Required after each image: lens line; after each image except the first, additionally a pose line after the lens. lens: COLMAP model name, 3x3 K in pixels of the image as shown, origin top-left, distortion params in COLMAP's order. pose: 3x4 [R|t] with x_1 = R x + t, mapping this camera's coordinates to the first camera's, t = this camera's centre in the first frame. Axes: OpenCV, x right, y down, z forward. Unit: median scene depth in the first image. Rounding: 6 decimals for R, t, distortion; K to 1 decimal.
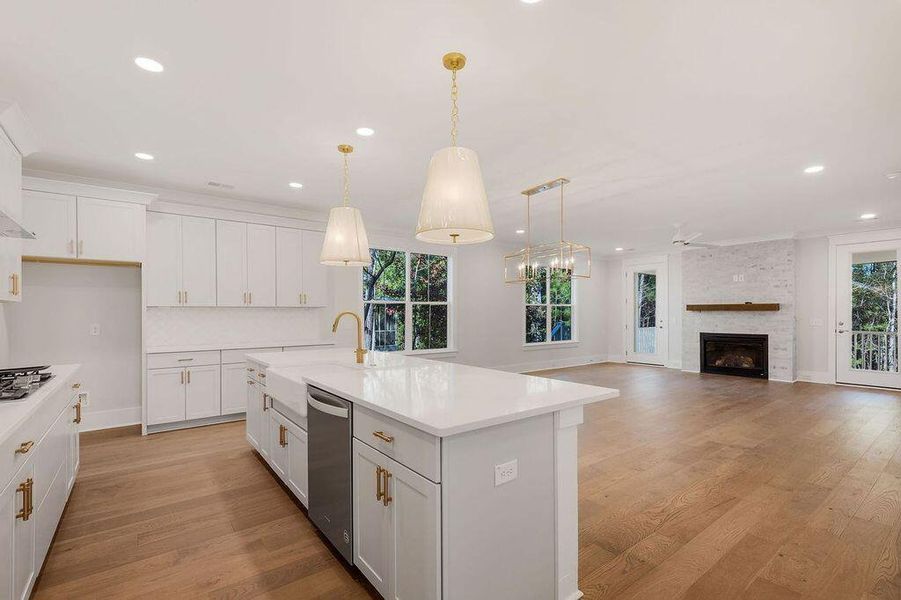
lens RADIAL K [[403.7, 0, 455.2], [0, 403.7, 312.7], [0, 0, 1]] dist [0.000590, -0.000181]
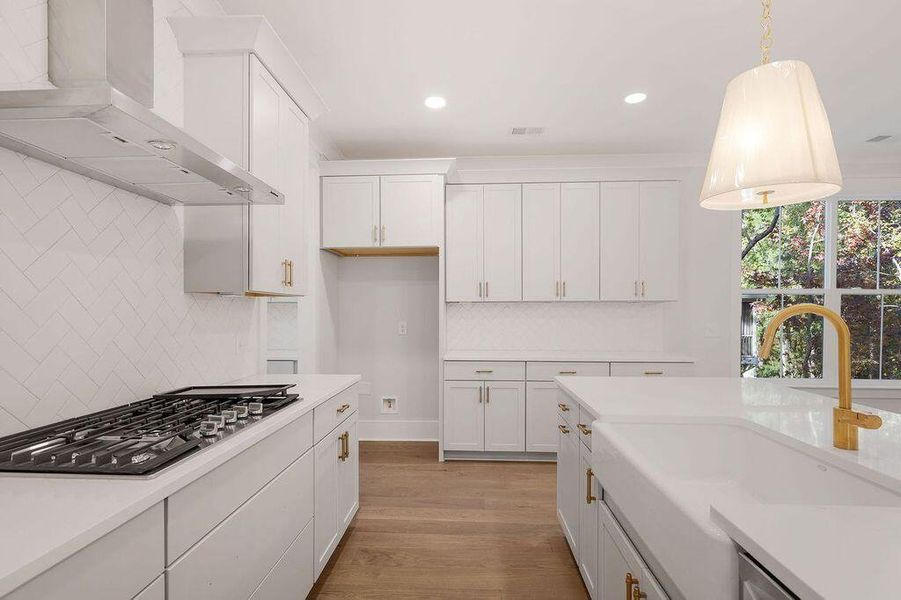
lens RADIAL K [[403.7, 0, 455.2], [0, 403.7, 312.7], [0, 0, 1]] dist [0.000590, -0.000181]
pose [[0.738344, 0.005322, -0.674403, -0.208383], [-0.002284, 0.999983, 0.005391, 0.002505], [0.674420, -0.002440, 0.738344, 0.425178]]
